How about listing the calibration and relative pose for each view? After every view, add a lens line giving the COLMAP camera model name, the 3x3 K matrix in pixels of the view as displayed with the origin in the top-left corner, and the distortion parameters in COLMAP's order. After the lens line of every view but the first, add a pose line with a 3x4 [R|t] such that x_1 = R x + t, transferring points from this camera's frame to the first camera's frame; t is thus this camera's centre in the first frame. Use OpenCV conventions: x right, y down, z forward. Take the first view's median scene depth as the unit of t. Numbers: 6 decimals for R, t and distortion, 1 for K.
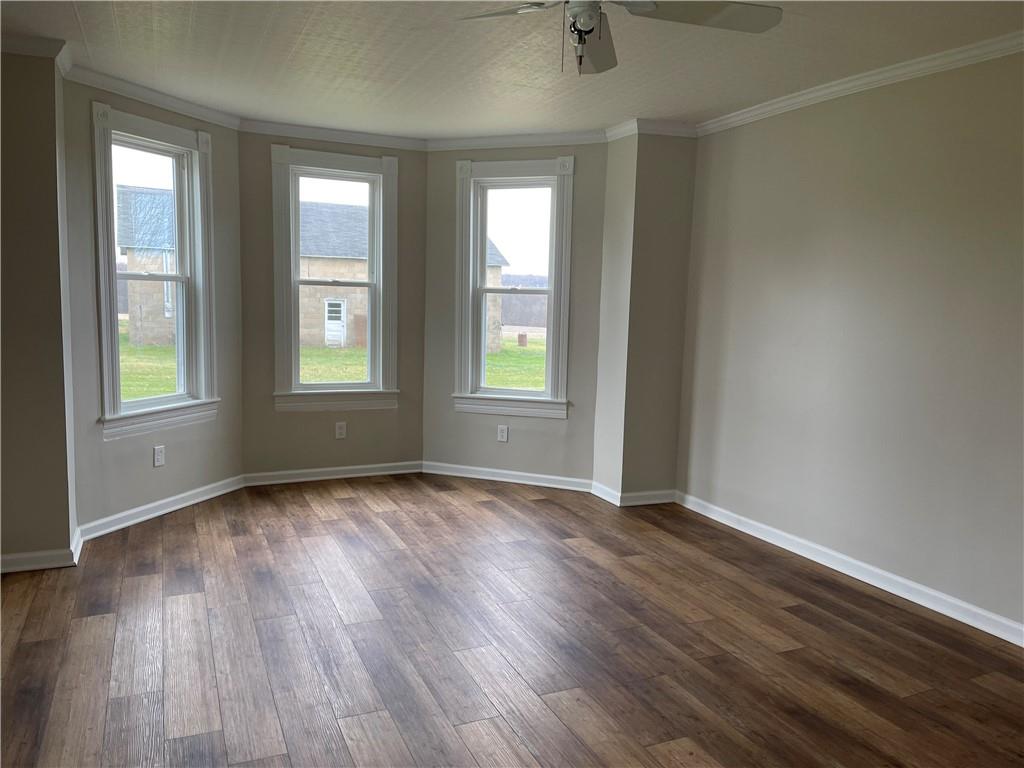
lens RADIAL K [[781.8, 0, 512.0], [0, 781.8, 384.0], [0, 0, 1]] dist [0.054395, -0.066395]
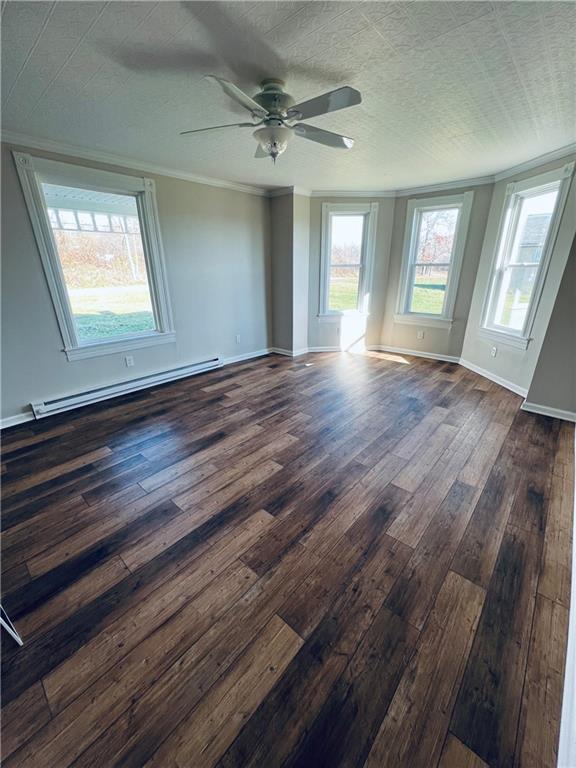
lens RADIAL K [[311.9, 0, 290.6], [0, 311.9, 385.5], [0, 0, 1]] dist [-0.001002, -0.000044]
pose [[0.403379, 0.299836, -0.864514, 0.577856], [-0.087450, 0.953097, 0.289755, -0.037711], [0.910845, -0.041279, 0.410680, 0.381106]]
